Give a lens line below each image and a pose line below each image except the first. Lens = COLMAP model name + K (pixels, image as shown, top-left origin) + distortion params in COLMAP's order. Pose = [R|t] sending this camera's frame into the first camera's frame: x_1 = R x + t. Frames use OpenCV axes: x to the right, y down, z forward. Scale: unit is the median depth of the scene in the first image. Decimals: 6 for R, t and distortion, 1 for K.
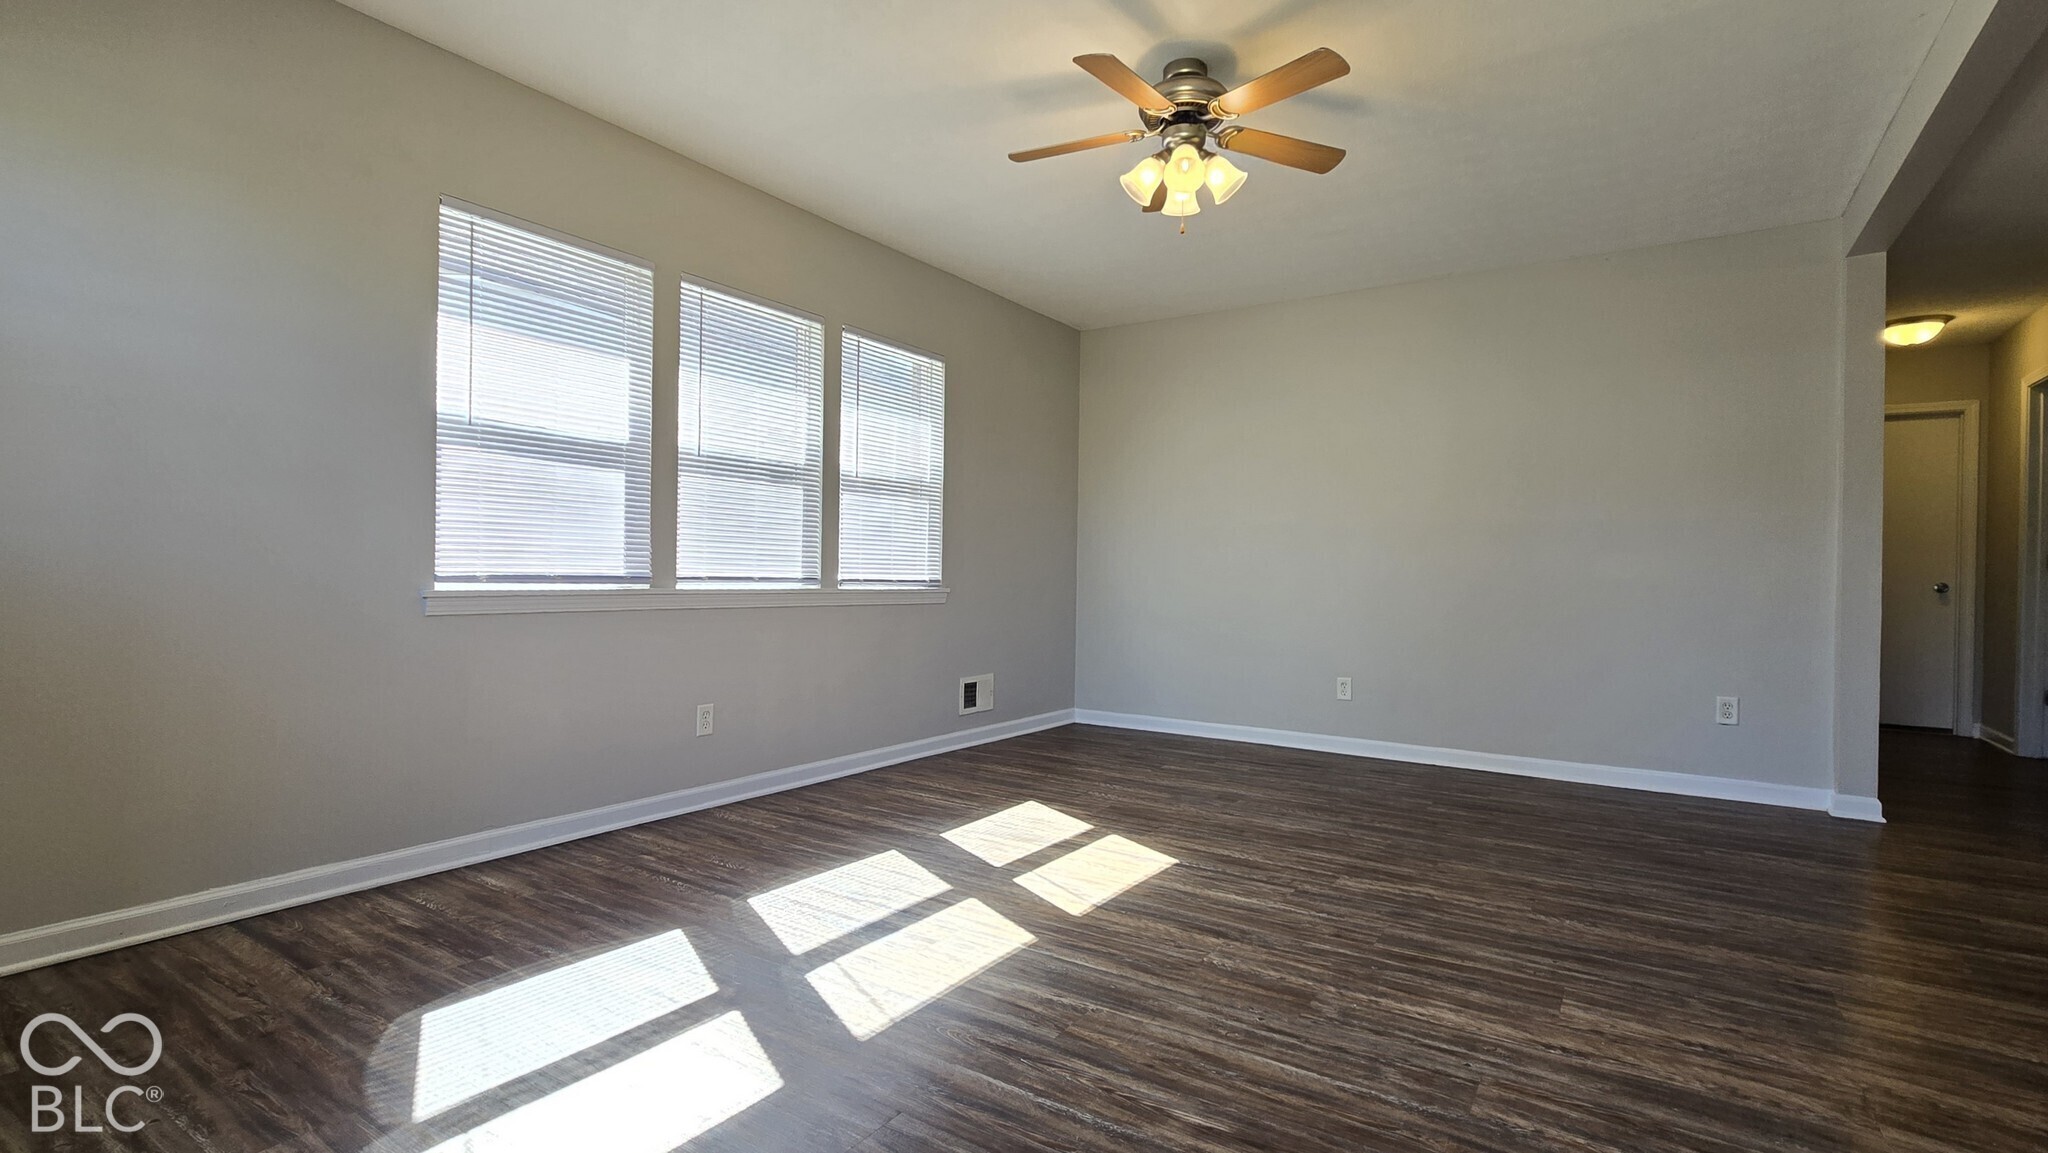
lens RADIAL K [[950.8, 0, 1024.0], [0, 950.8, 576.5], [0, 0, 1]] dist [0.002032, 0.000217]
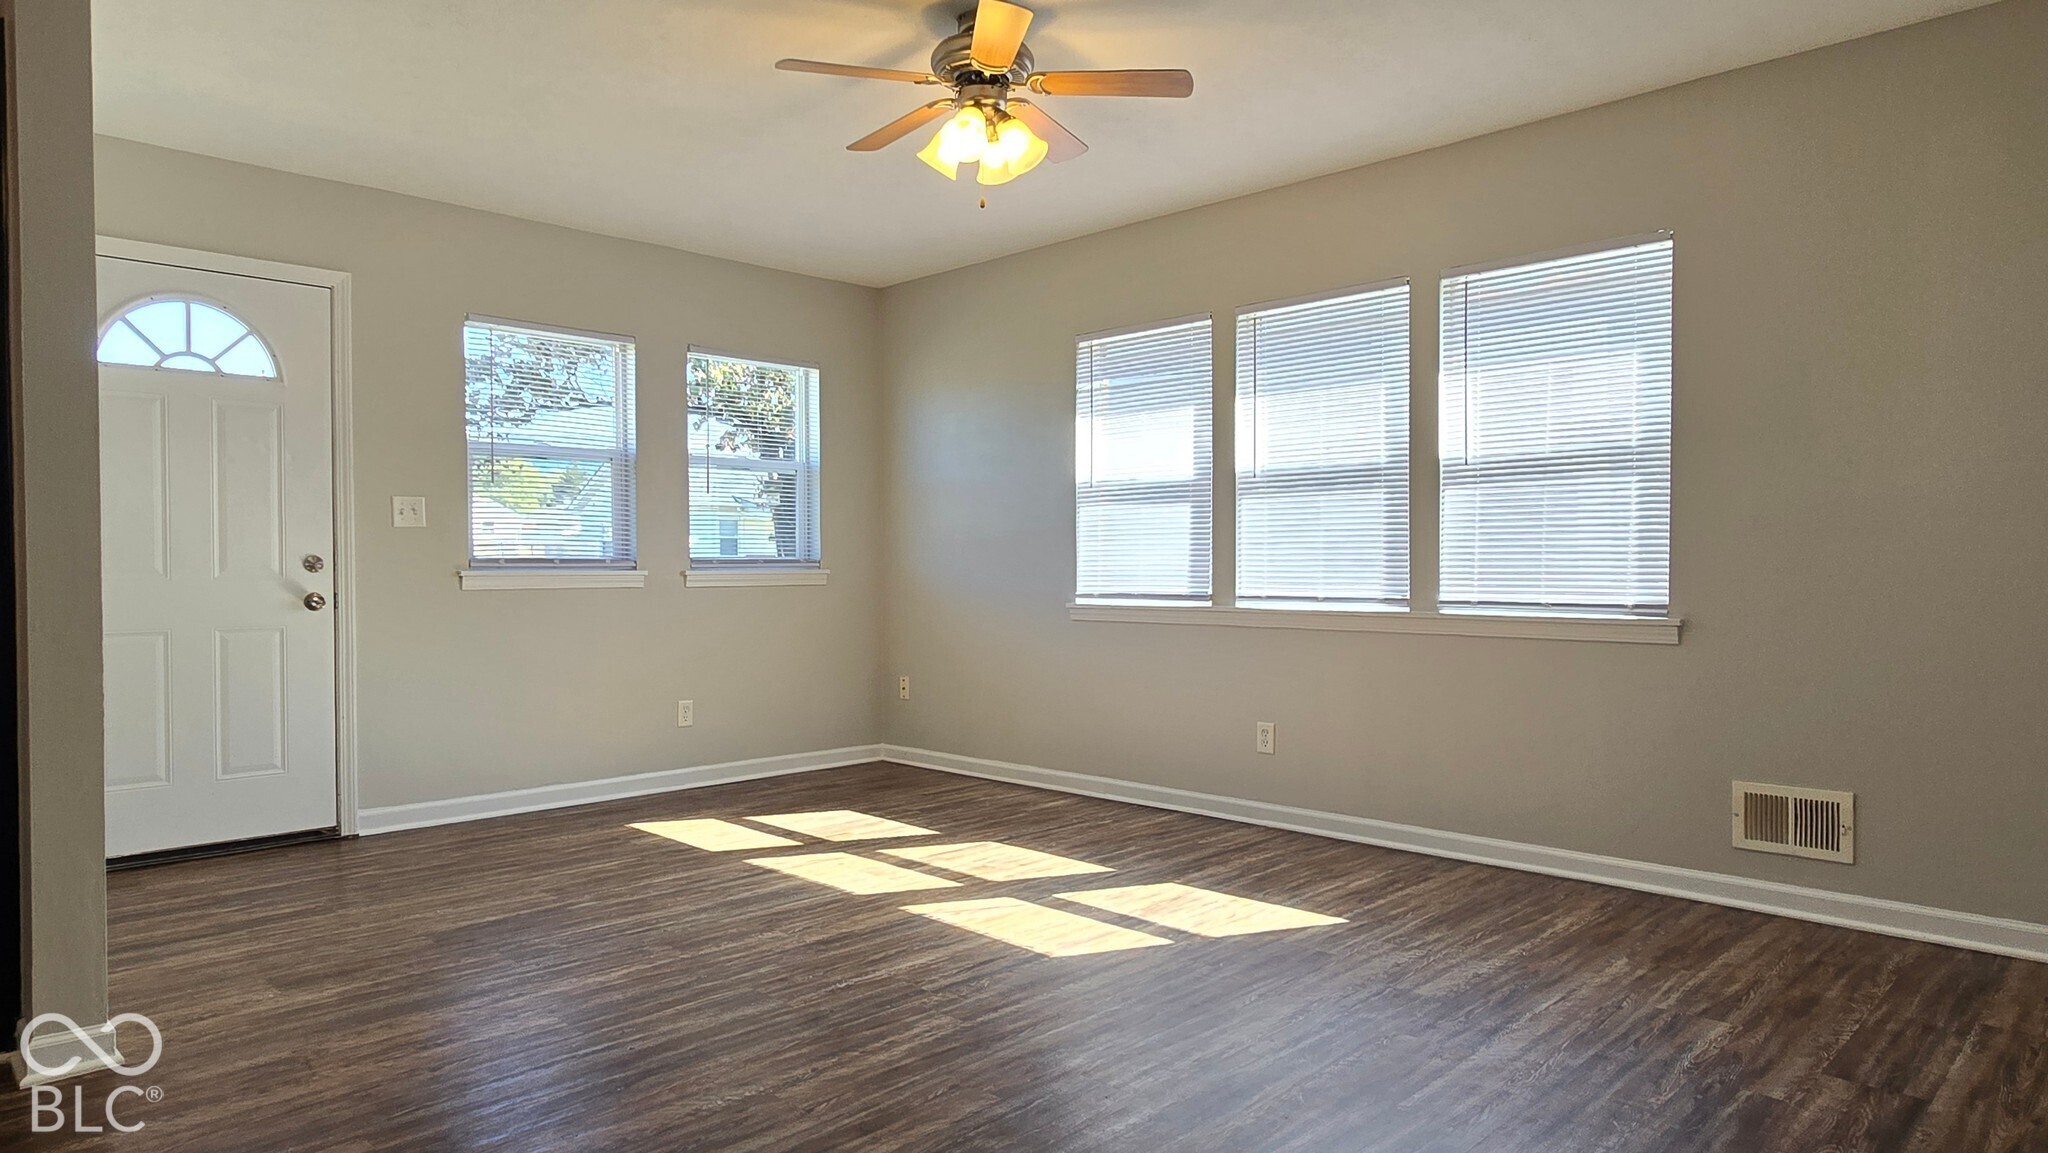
lens RADIAL K [[1201.5, 0, 1136.4], [0, 1201.5, 646.4], [0, 0, 1]] dist [-0.003617, -0.000087]
pose [[-0.136786, 0.024505, -0.990297, 1.060116], [-0.020301, 0.999415, 0.027535, 0.024081], [0.990393, 0.023870, -0.136209, 1.161304]]
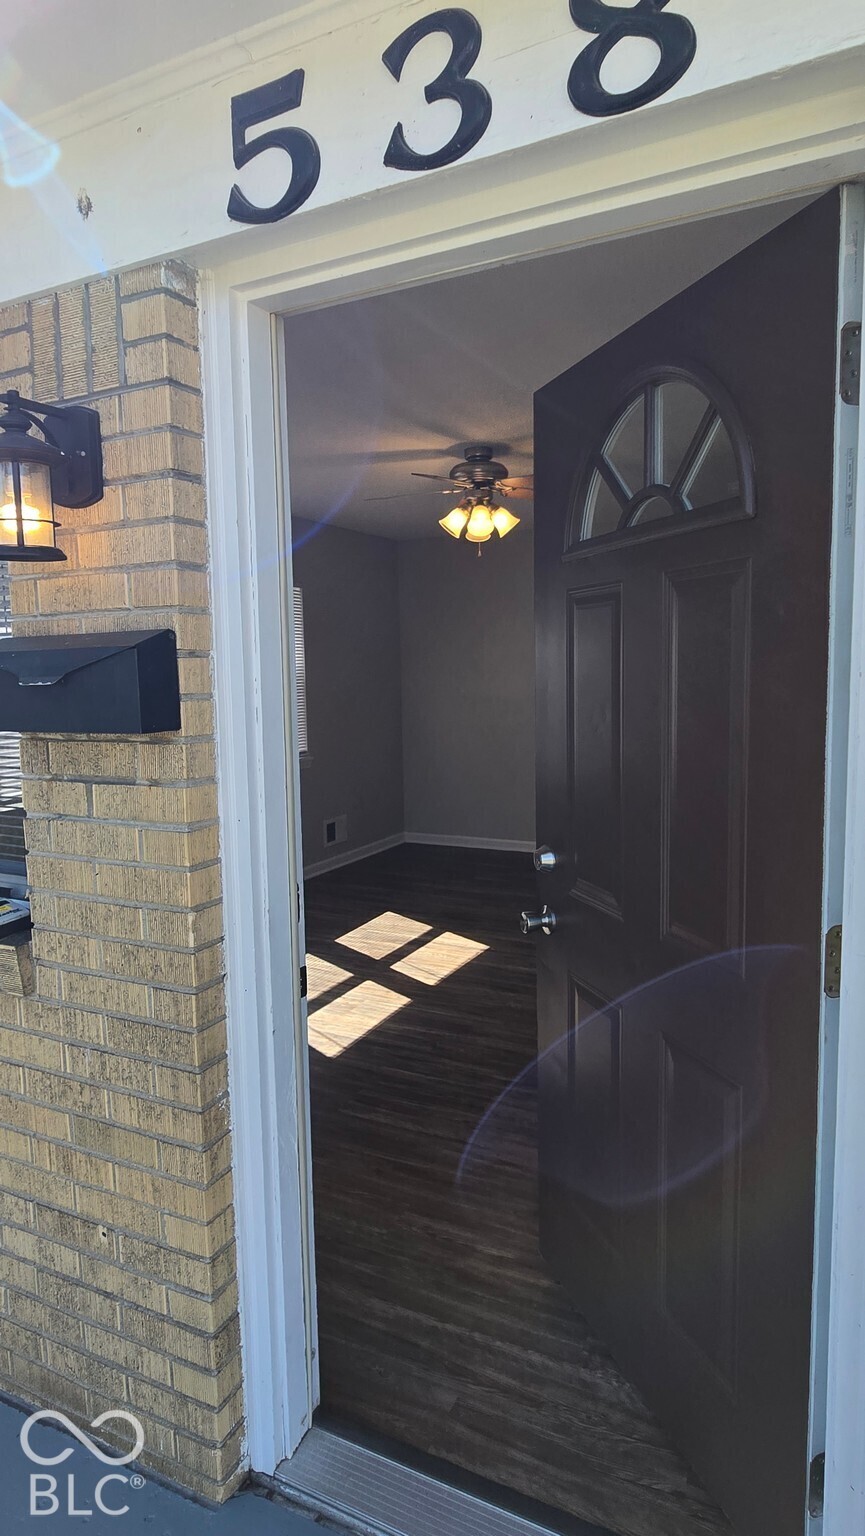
lens RADIAL K [[901.1, 0, 432.5], [0, 901.1, 768.0], [0, 0, 1]] dist [-0.003617, -0.000087]
pose [[0.992403, -0.048639, 0.113005, -0.084634], [0.035523, 0.992695, 0.115304, -0.172704], [-0.117787, -0.110414, 0.986881, -0.435600]]
